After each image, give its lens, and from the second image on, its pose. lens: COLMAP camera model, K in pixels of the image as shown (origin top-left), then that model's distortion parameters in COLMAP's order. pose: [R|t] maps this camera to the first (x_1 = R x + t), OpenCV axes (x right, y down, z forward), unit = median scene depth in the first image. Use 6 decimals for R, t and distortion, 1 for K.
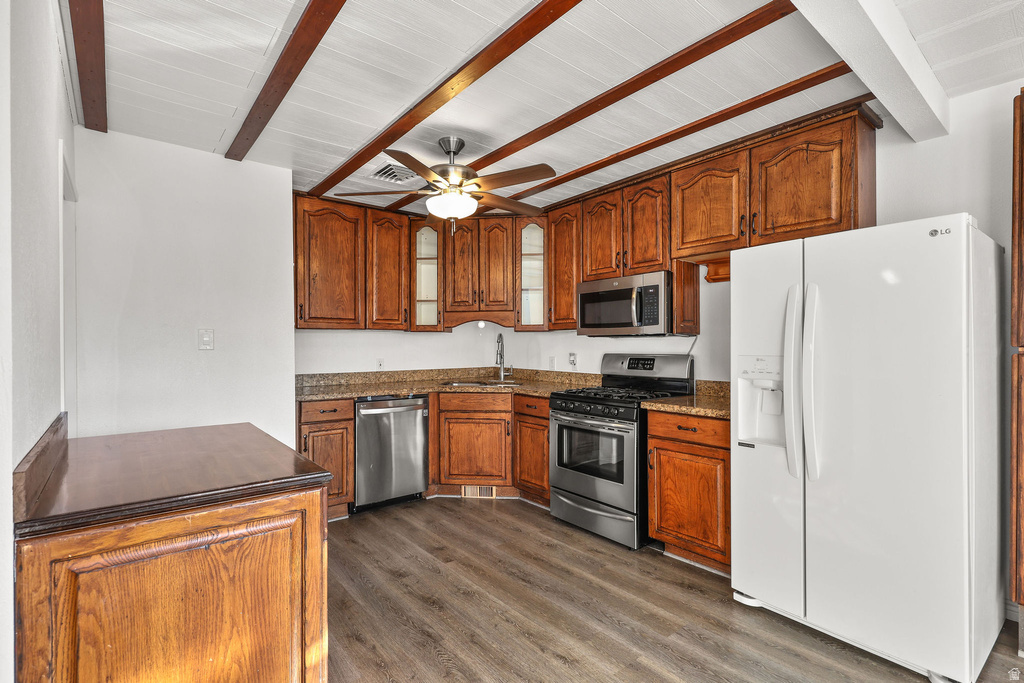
lens RADIAL K [[475.7, 0, 508.9], [0, 475.7, 347.2], [0, 0, 1]] dist [0.001102, 0.000046]
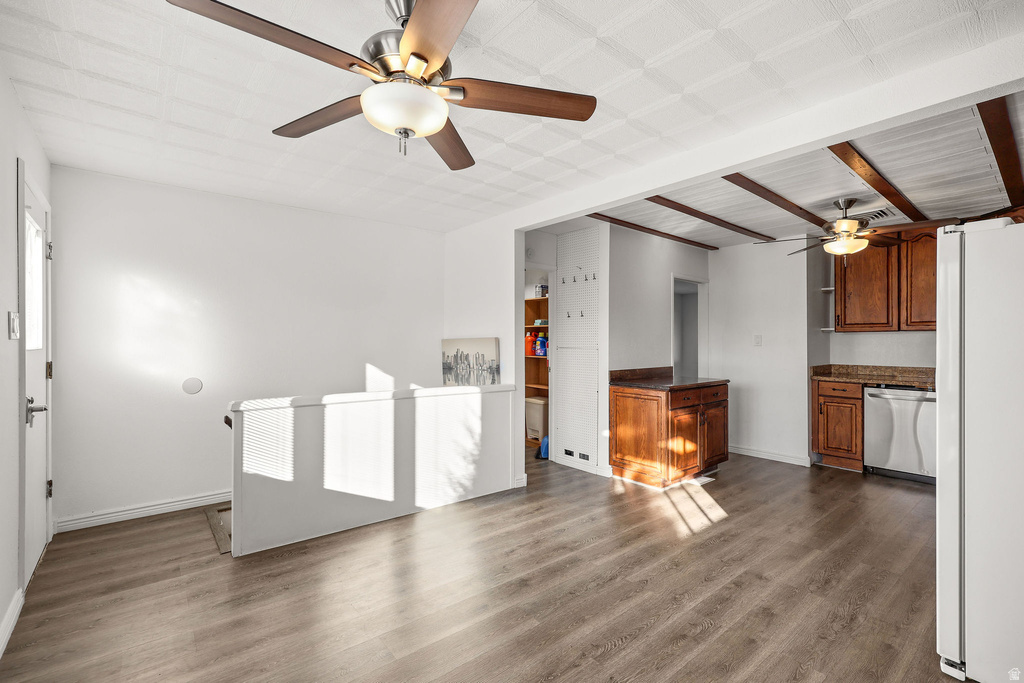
lens RADIAL K [[452.5, 0, 507.6], [0, 452.5, 341.6], [0, 0, 1]] dist [-0.000783, -0.000153]
pose [[0.004336, 0.000676, -0.999990, 0.949587], [-0.005353, 0.999985, 0.000653, -0.006390], [0.999976, 0.005351, 0.004339, -0.005739]]
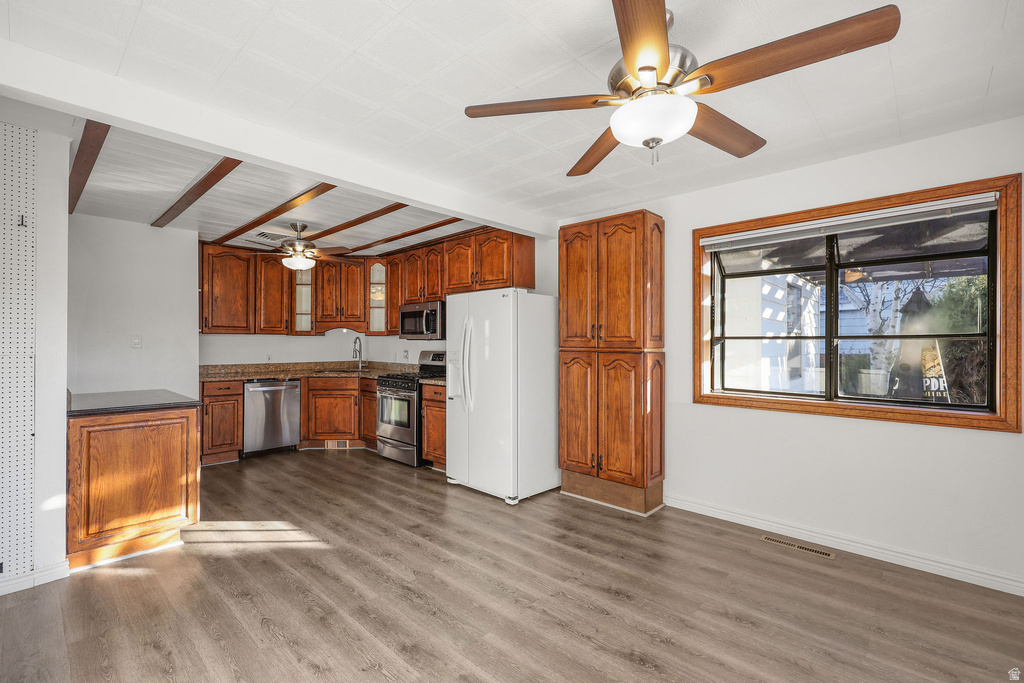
lens RADIAL K [[452.5, 0, 507.6], [0, 452.5, 341.6], [0, 0, 1]] dist [-0.000783, -0.000153]
pose [[0.990638, 0.004194, 0.136451, 0.307032], [-0.002896, 0.999949, -0.009710, -0.003244], [-0.136485, 0.009223, 0.990599, -0.530815]]
